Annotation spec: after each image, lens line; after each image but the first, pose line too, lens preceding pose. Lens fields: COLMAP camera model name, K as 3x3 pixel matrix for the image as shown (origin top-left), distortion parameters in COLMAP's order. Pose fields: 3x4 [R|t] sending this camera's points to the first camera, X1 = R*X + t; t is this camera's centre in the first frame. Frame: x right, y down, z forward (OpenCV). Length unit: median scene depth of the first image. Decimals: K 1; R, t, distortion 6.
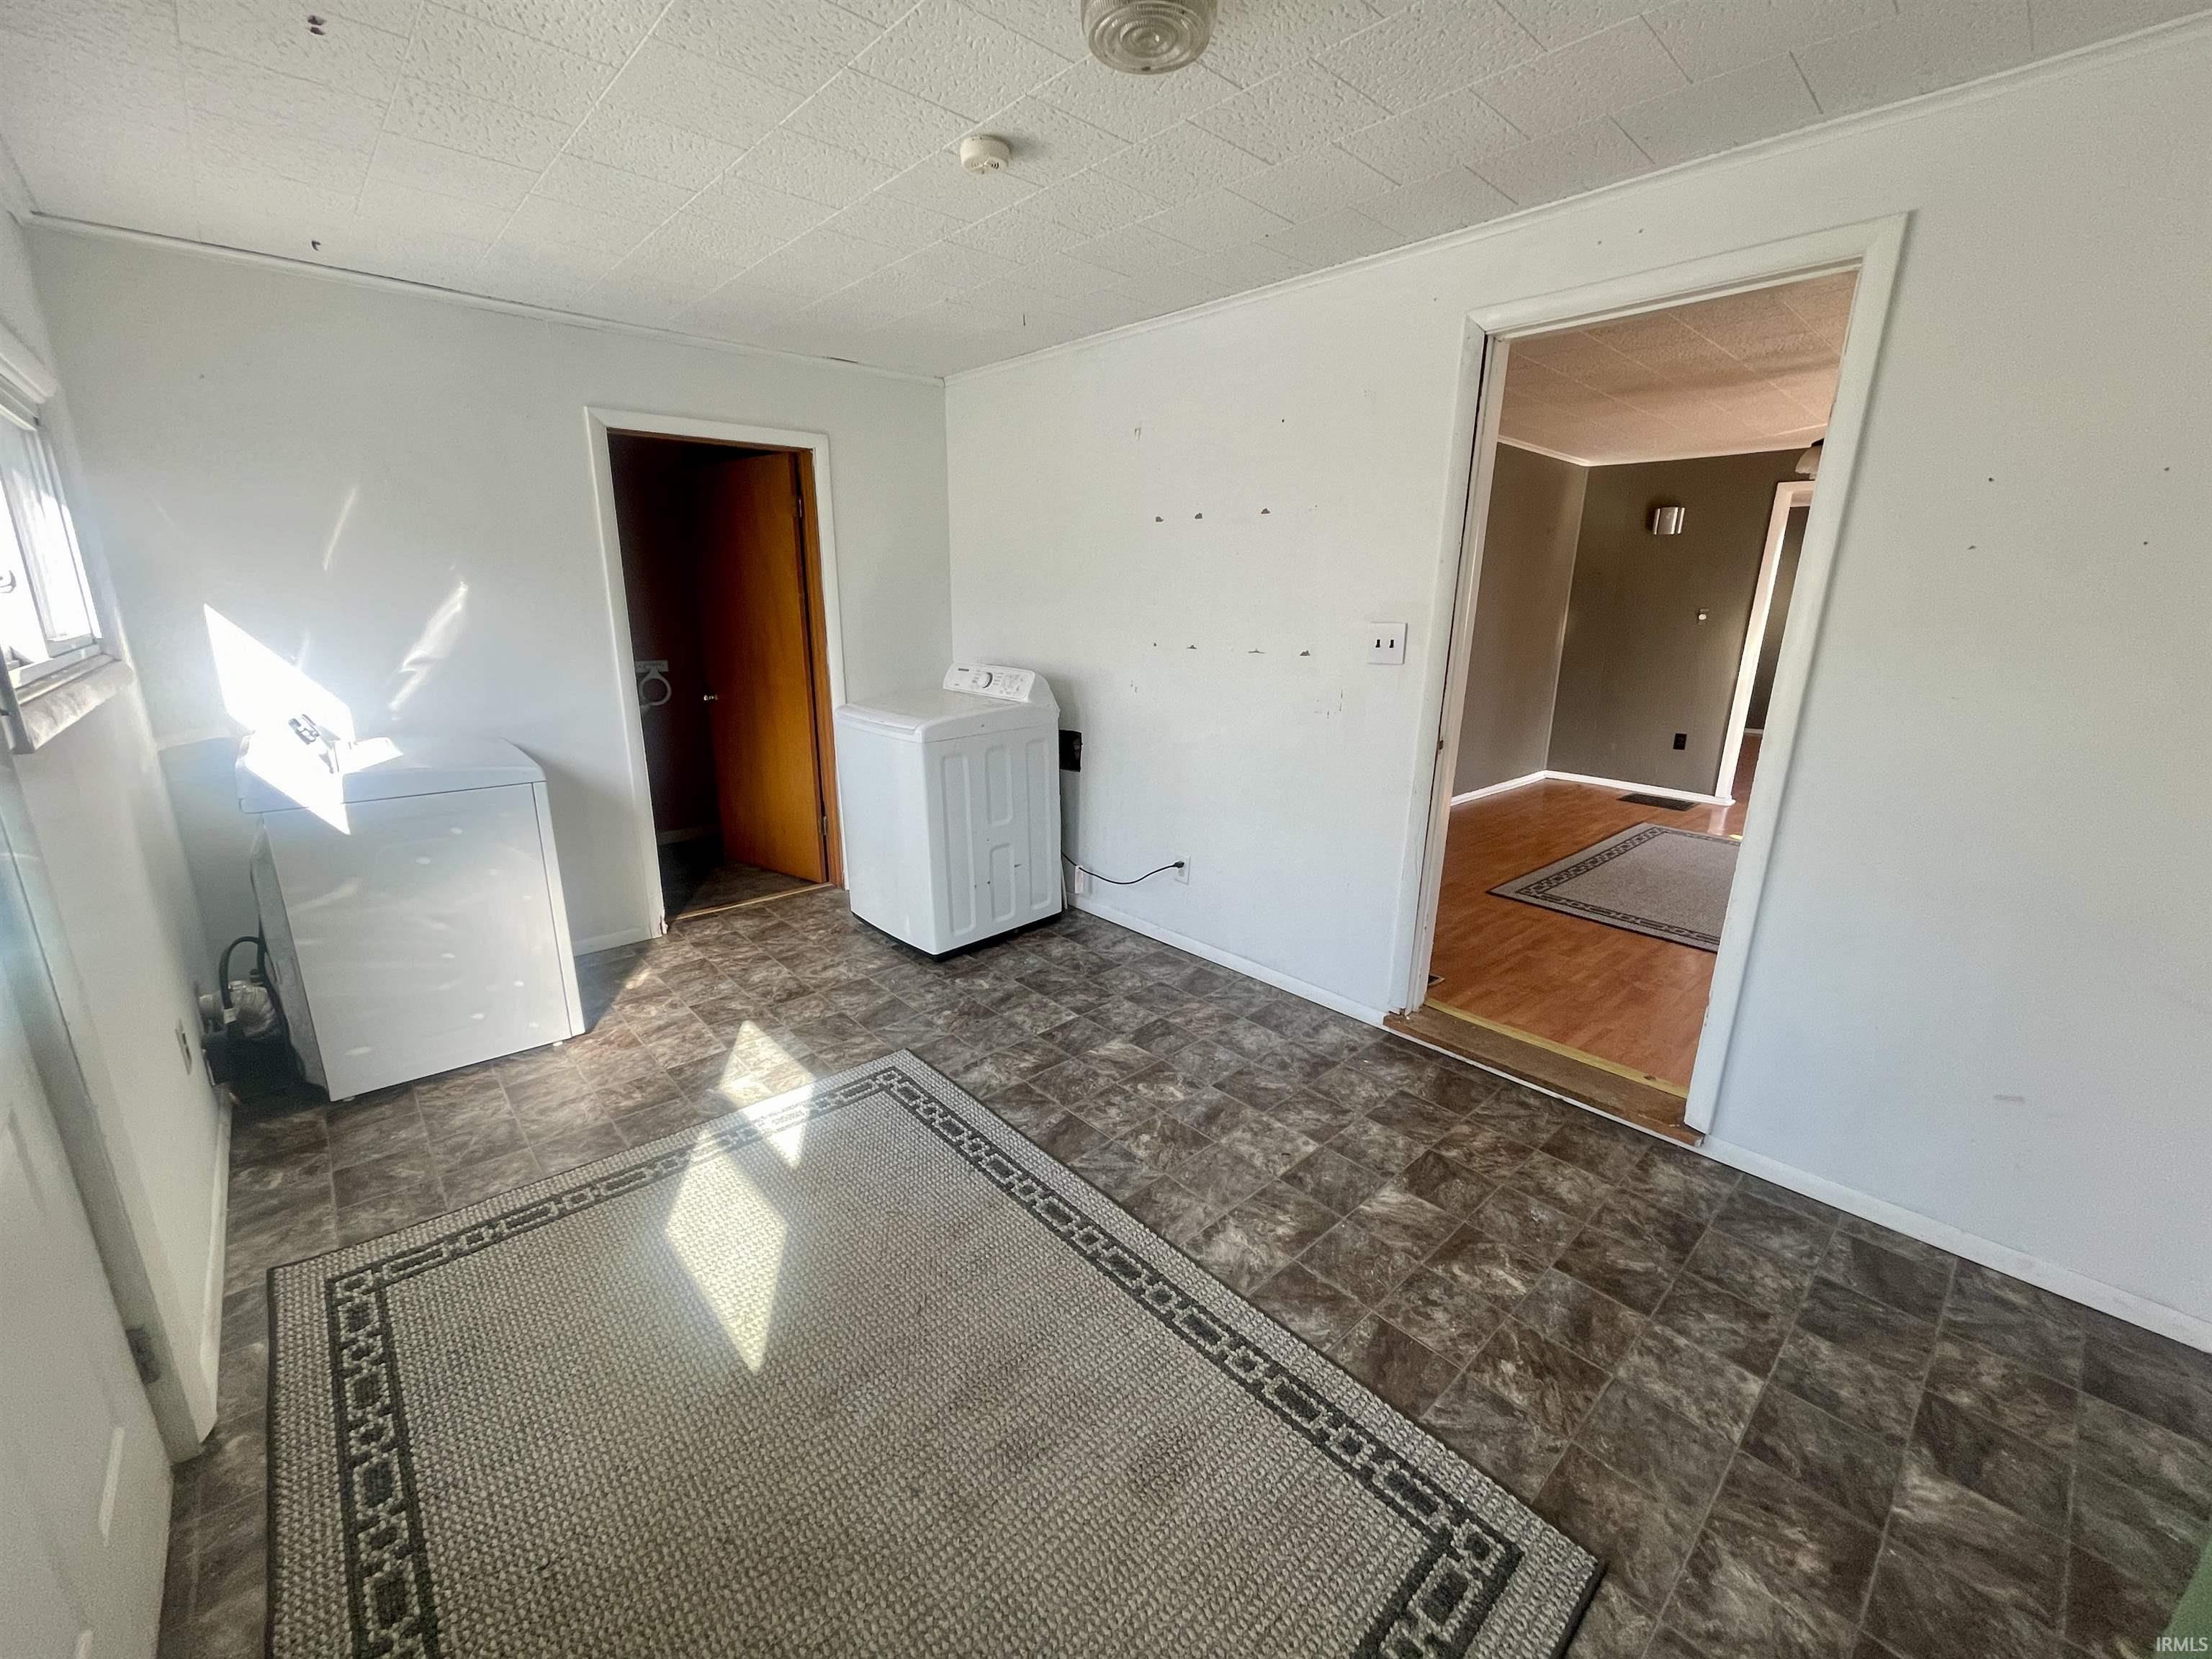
lens RADIAL K [[885.1, 0, 1093.2], [0, 885.1, 831.1], [0, 0, 1]] dist [0.009261, -0.000639]
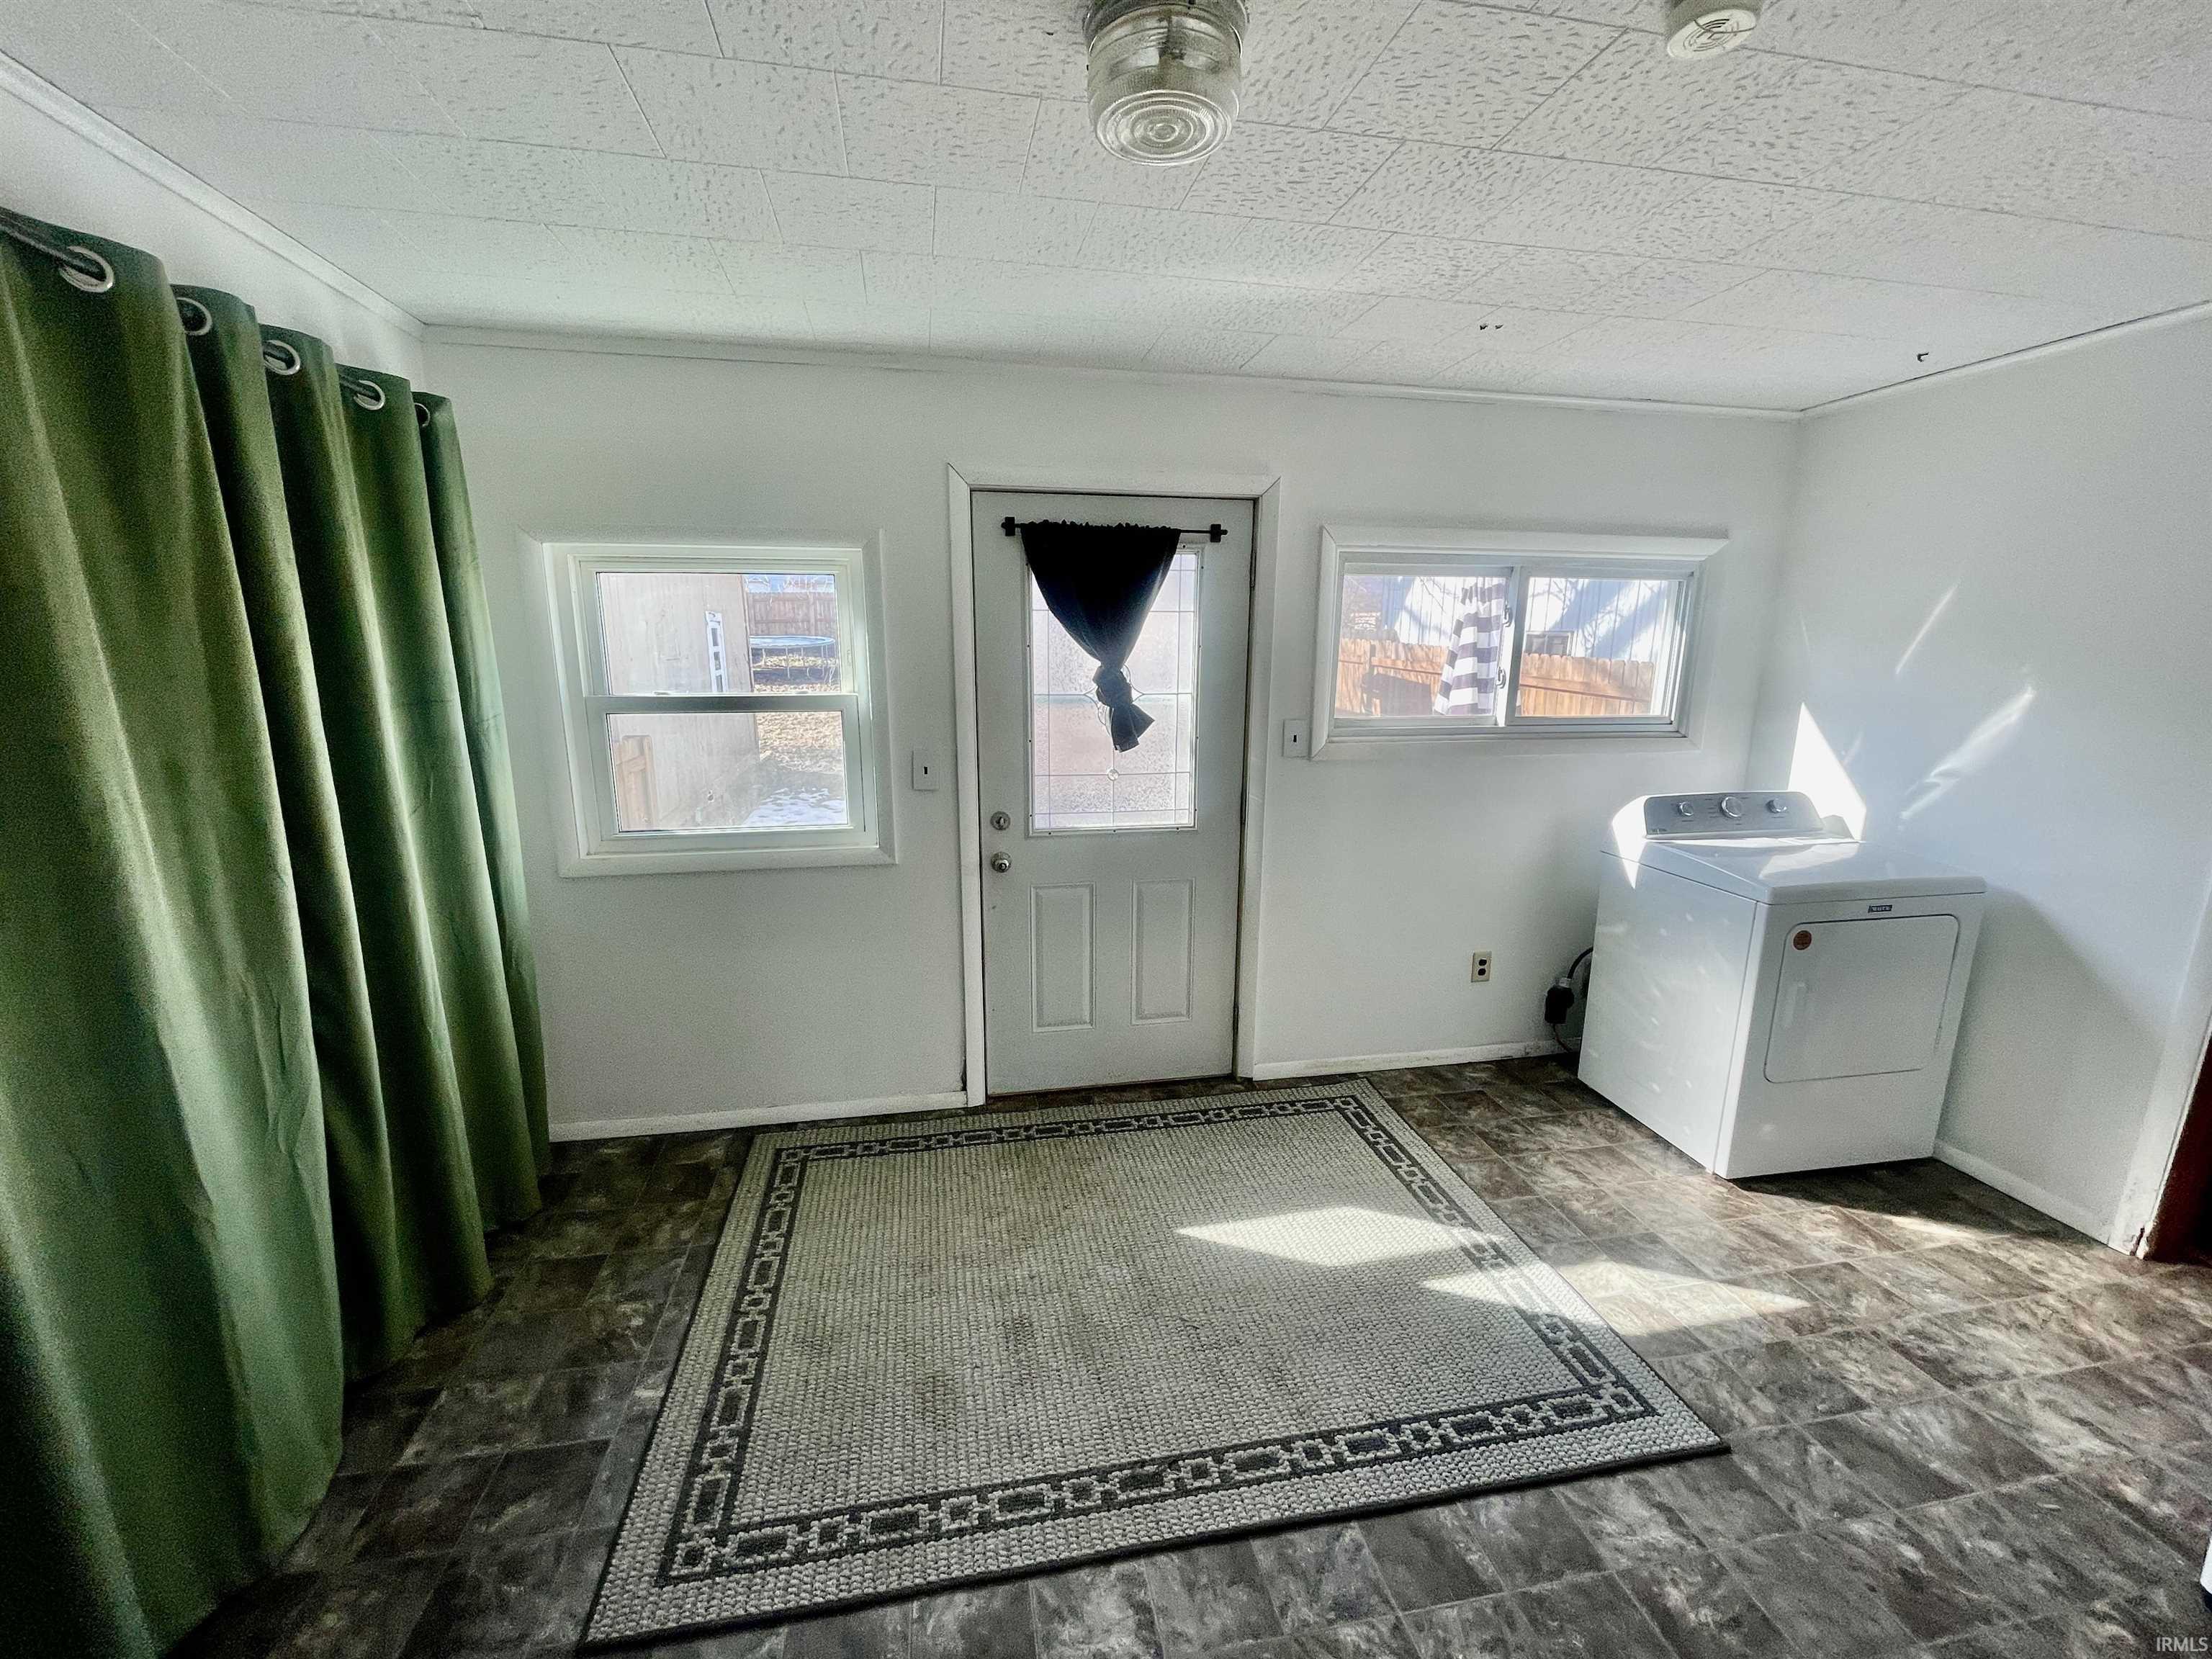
lens RADIAL K [[885.1, 0, 1091.5], [0, 885.1, 825.7], [0, 0, 1]] dist [0.009261, -0.000639]
pose [[-0.509777, 0.160304, -0.845239, 0.586236], [-0.232750, 0.920149, 0.314887, -0.302880], [0.828224, 0.357252, -0.431760, 0.943725]]
